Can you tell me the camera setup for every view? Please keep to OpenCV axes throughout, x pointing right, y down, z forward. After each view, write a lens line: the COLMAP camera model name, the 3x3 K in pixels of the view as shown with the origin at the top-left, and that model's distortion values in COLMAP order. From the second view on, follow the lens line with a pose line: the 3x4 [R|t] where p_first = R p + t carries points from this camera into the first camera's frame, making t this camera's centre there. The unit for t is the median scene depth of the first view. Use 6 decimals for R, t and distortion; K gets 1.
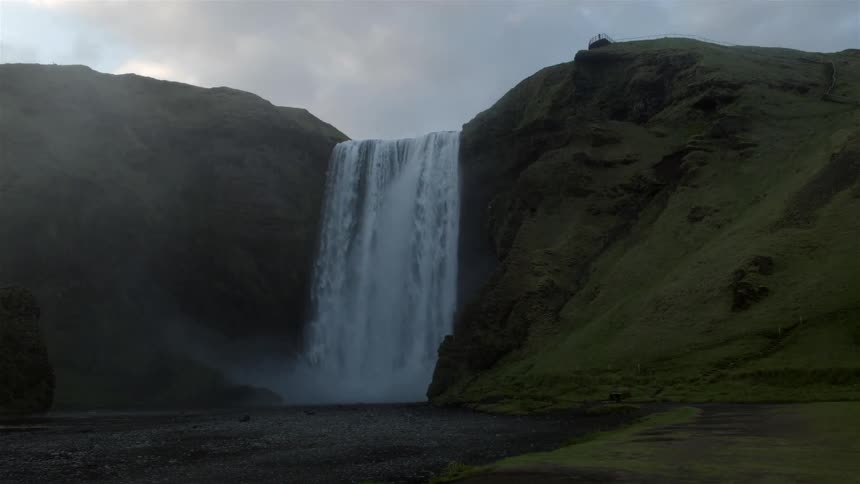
lens RADIAL K [[906.7, 0, 430.2], [0, 906.7, 241.7], [0, 0, 1]] dist [-0.136822, 0.007830]
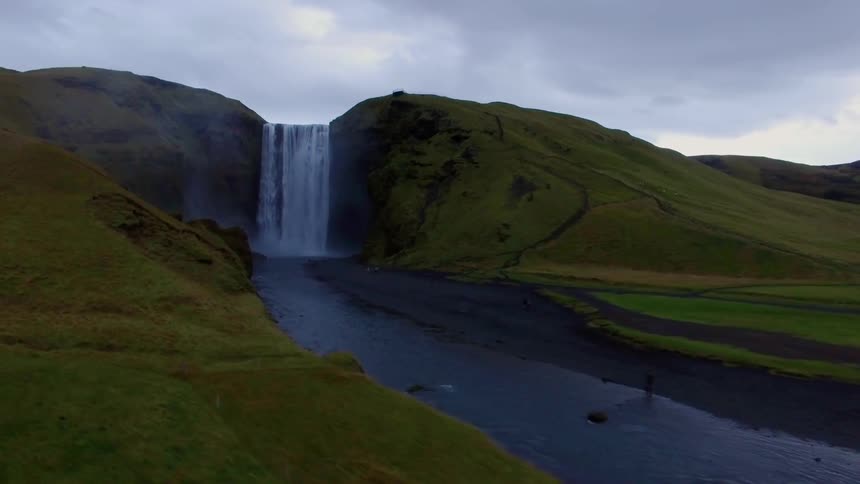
lens RADIAL K [[521.3, 0, 428.2], [0, 521.3, 243.0], [0, 0, 1]] dist [-0.127946, 0.098476]
pose [[0.912774, 0.006432, 0.408414, -0.322324], [-0.084294, 0.981319, 0.172936, -0.109417], [-0.399672, -0.192278, 0.896265, -0.271848]]
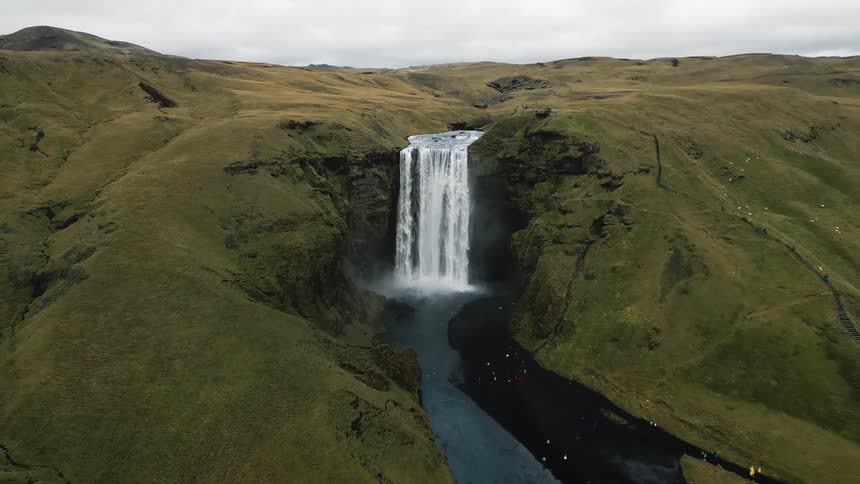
lens RADIAL K [[625.8, 0, 429.8], [0, 625.8, 244.5], [0, 0, 1]] dist [0.090917, -0.001107]
pose [[0.976496, -0.038715, 0.212032, -0.463227], [-0.037045, 0.938952, 0.342047, -0.532257], [-0.212330, -0.341862, 0.915449, -0.410513]]
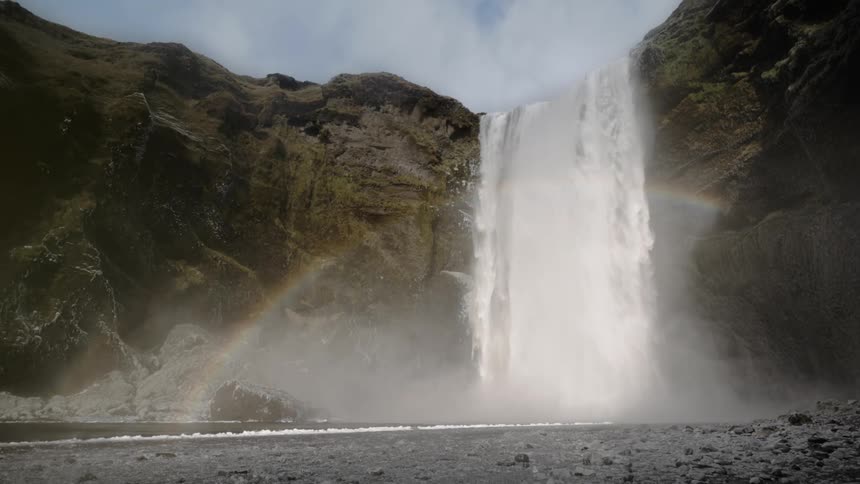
lens RADIAL K [[457.4, 0, 433.5], [0, 457.4, 241.2], [0, 0, 1]] dist [-0.037727, 0.000408]
pose [[0.934686, -0.105603, -0.339426, -0.009908], [0.043903, 0.981838, -0.184572, 0.135183], [0.352753, 0.157615, 0.922346, 0.816331]]
